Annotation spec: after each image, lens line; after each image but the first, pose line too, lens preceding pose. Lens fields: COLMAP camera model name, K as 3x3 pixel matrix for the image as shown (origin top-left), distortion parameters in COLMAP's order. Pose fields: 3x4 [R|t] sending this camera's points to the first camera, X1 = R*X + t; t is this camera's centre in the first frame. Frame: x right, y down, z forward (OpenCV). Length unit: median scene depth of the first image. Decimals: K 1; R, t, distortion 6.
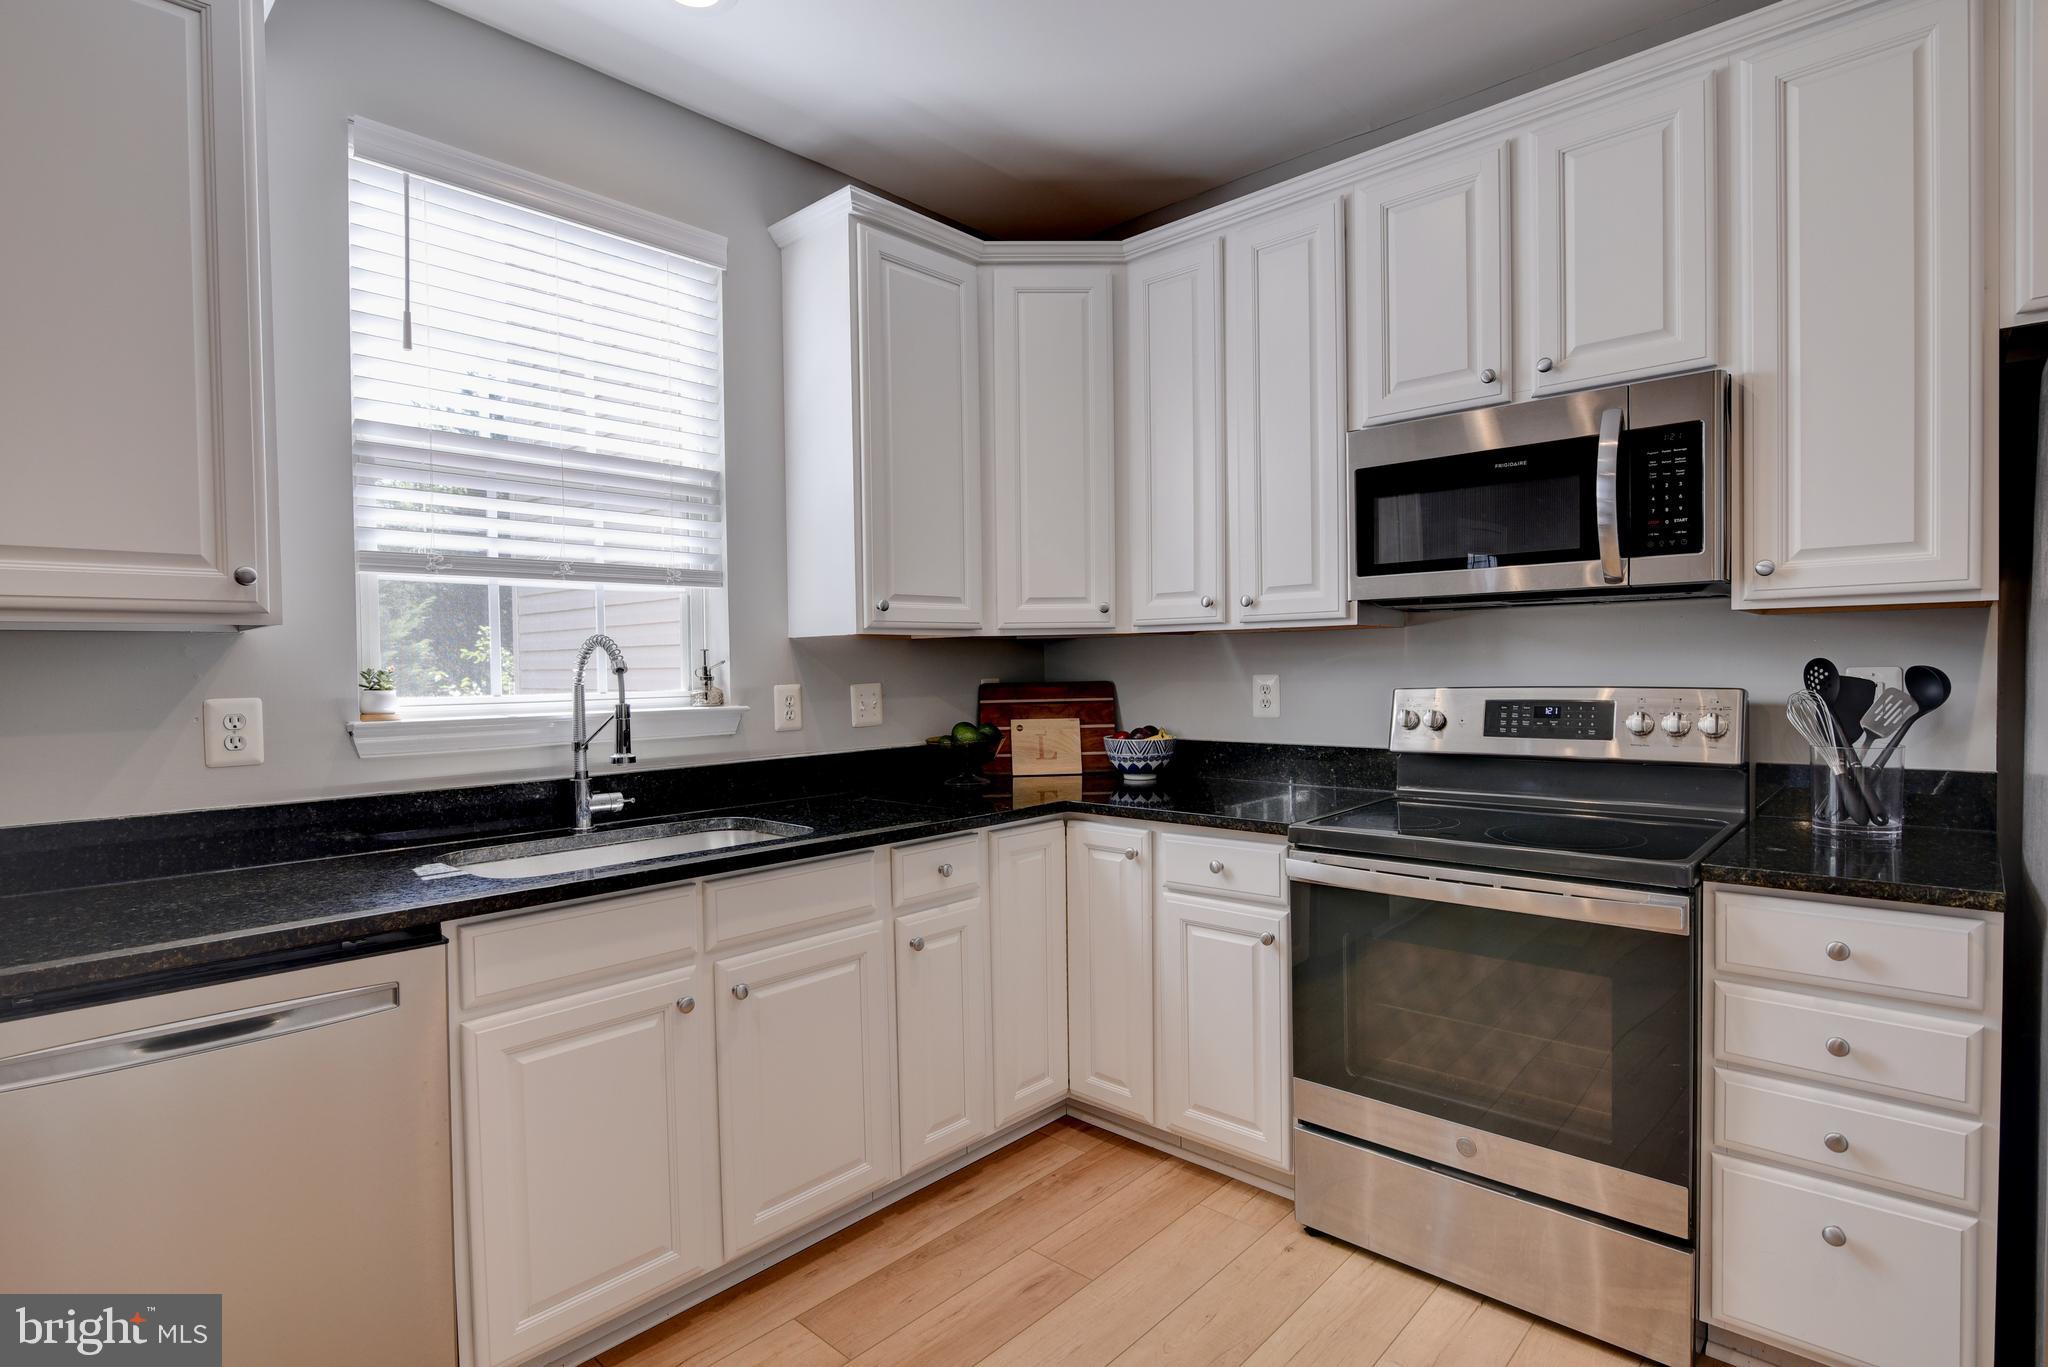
lens RADIAL K [[1011.7, 0, 1021.1], [0, 1011.7, 693.7], [0, 0, 1]] dist [-0.015624, -0.000108]
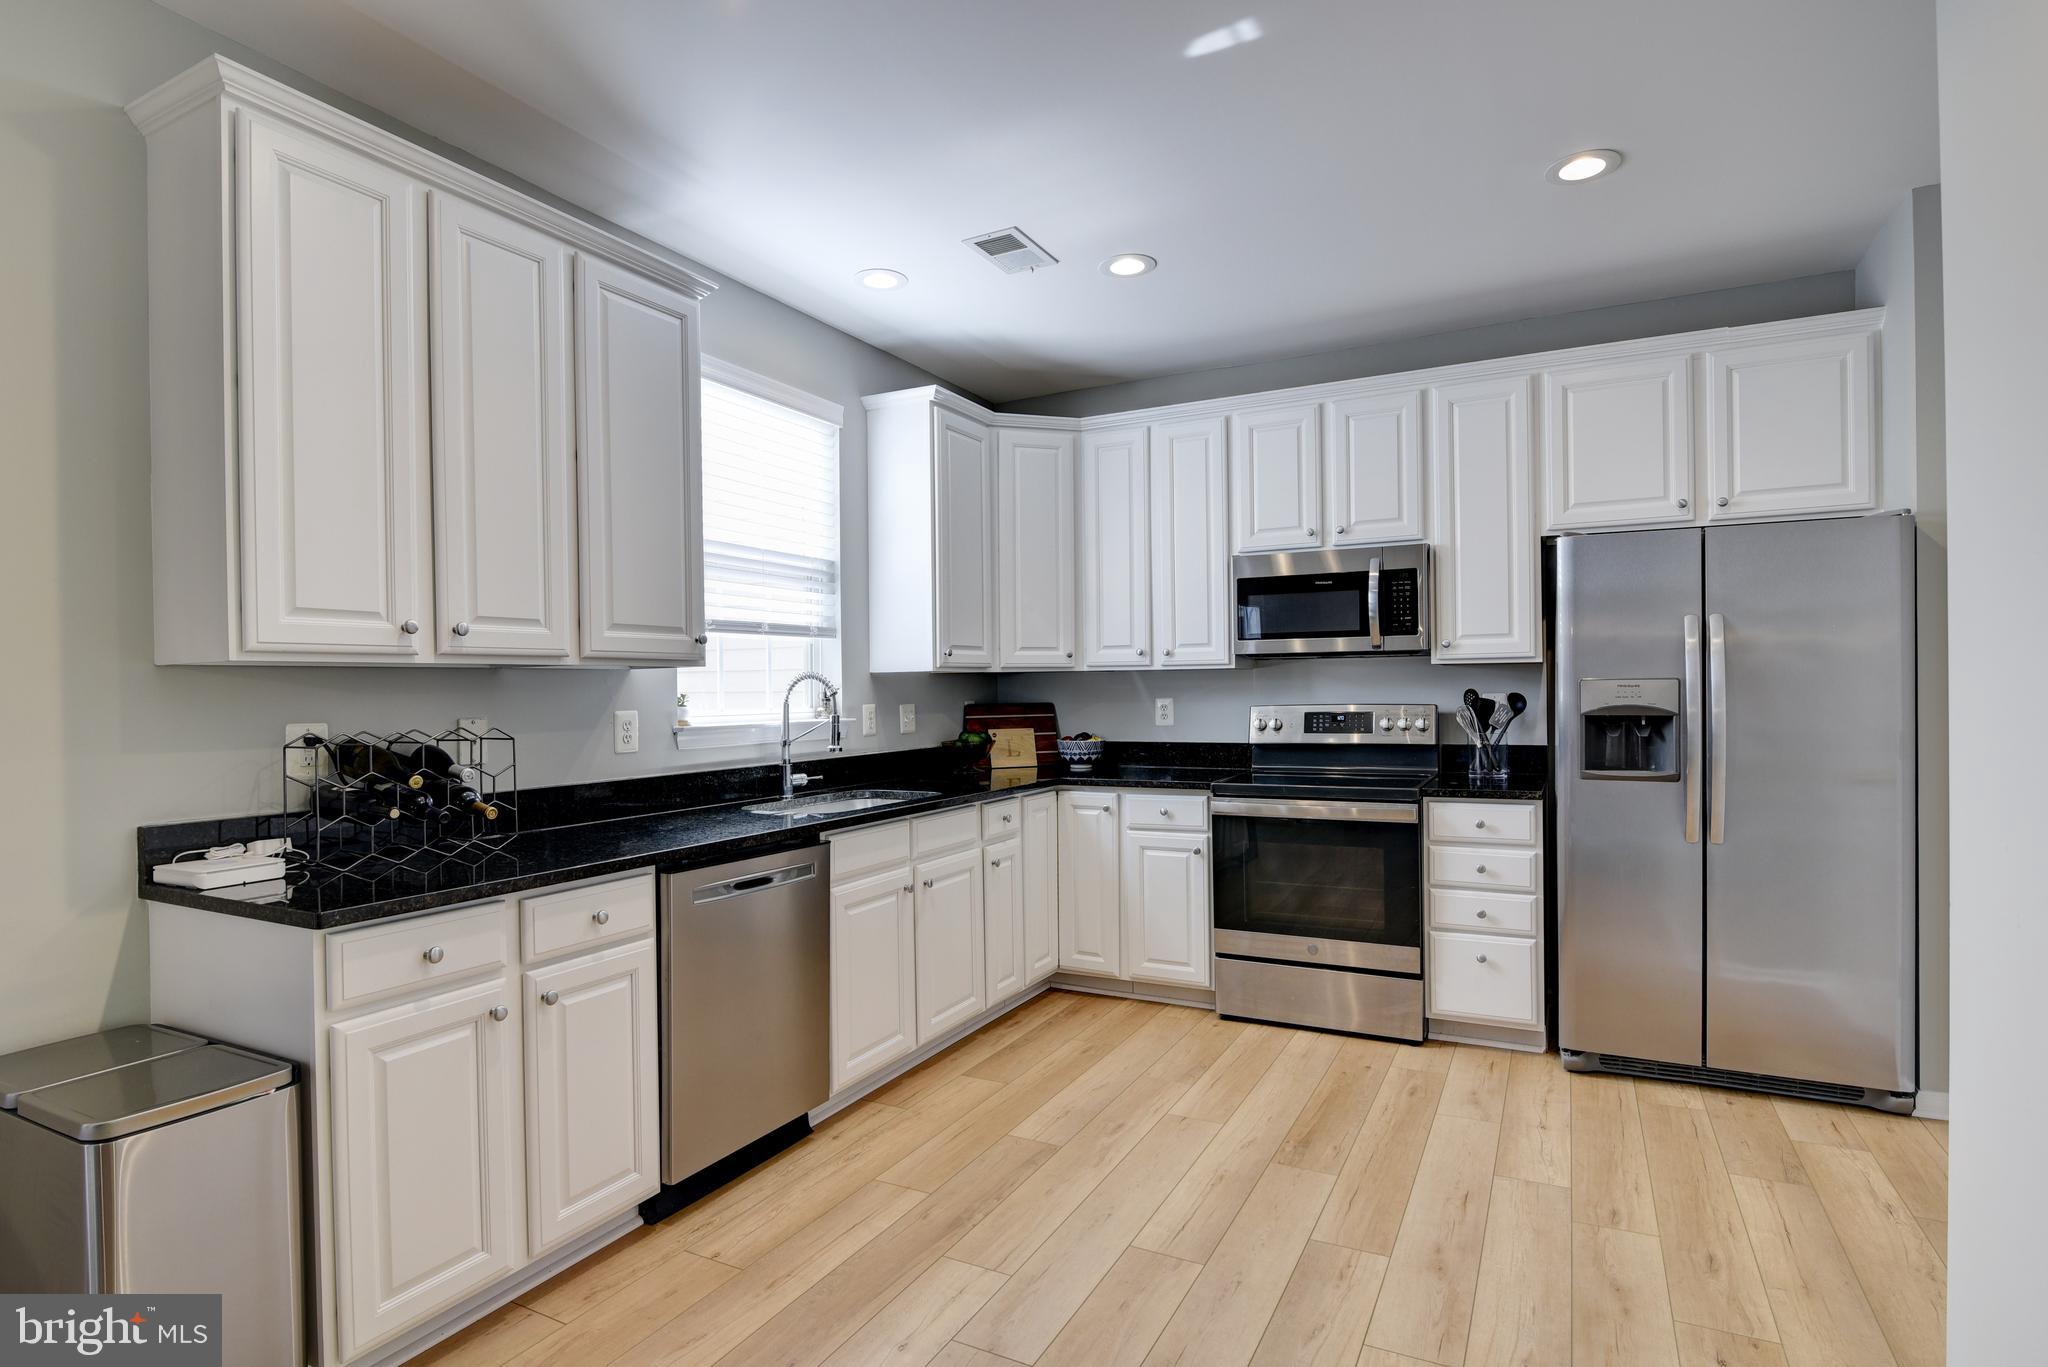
lens RADIAL K [[1037.1, 0, 1022.4], [0, 1037.1, 694.1], [0, 0, 1]] dist [-0.017330, 0.000538]
pose [[0.966160, 0.001827, 0.257938, -0.494743], [0.004848, 0.999670, -0.025238, 0.018860], [-0.257899, 0.025634, 0.965832, -0.629216]]
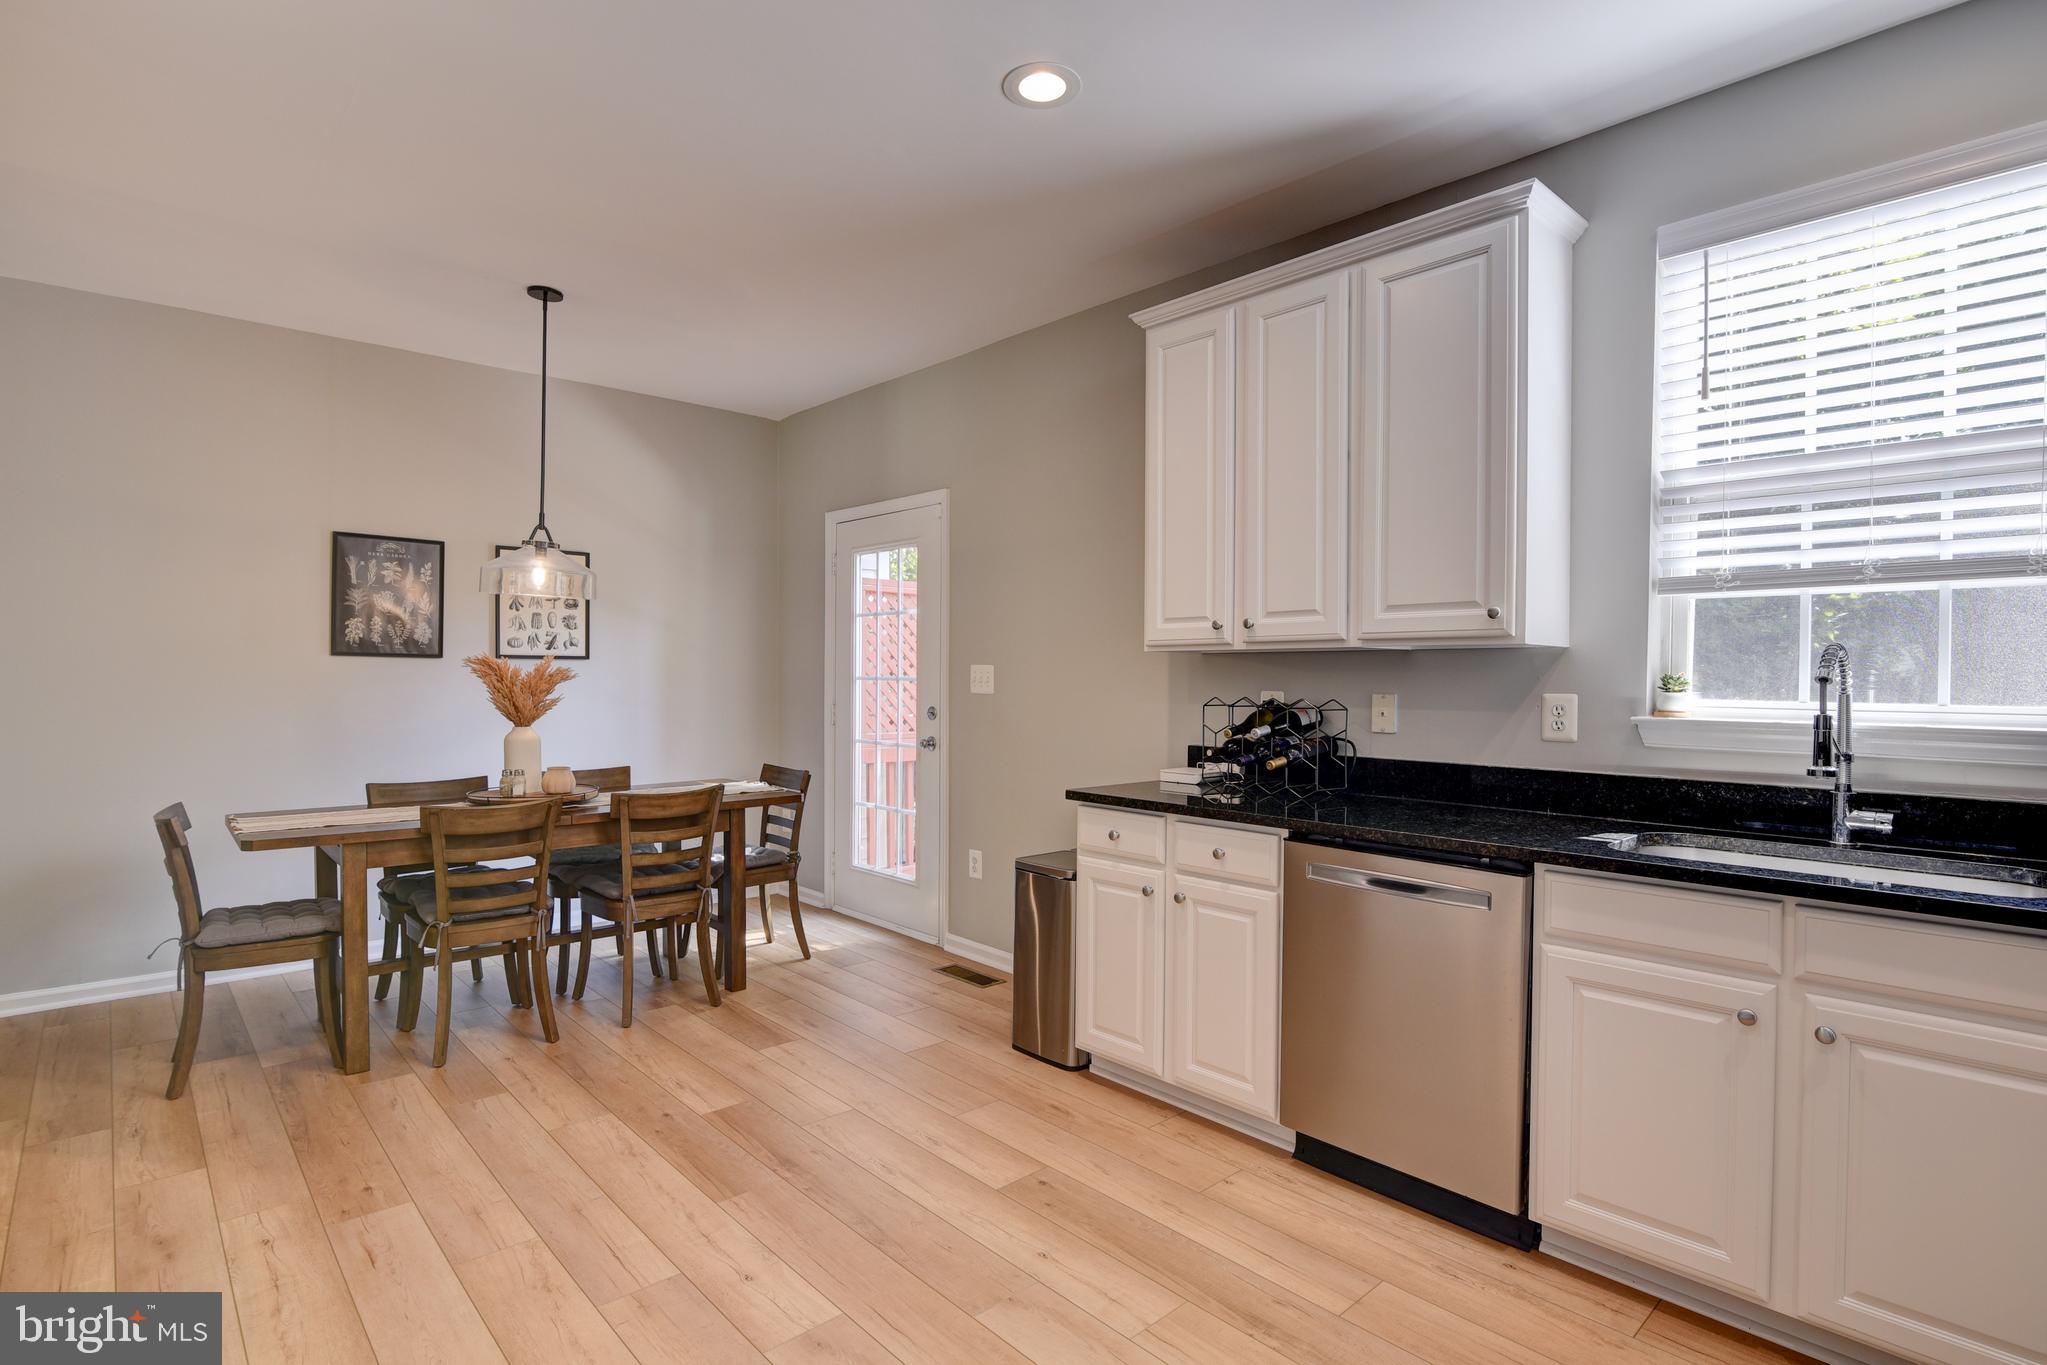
lens RADIAL K [[1011.2, 0, 1020.6], [0, 1011.2, 692.7], [0, 0, 1]] dist [-0.015624, -0.000108]
pose [[-0.080146, 0.032234, -0.996262, 0.573228], [-0.031502, 0.998896, 0.034853, -0.018718], [0.996285, 0.034178, -0.079042, 0.290100]]
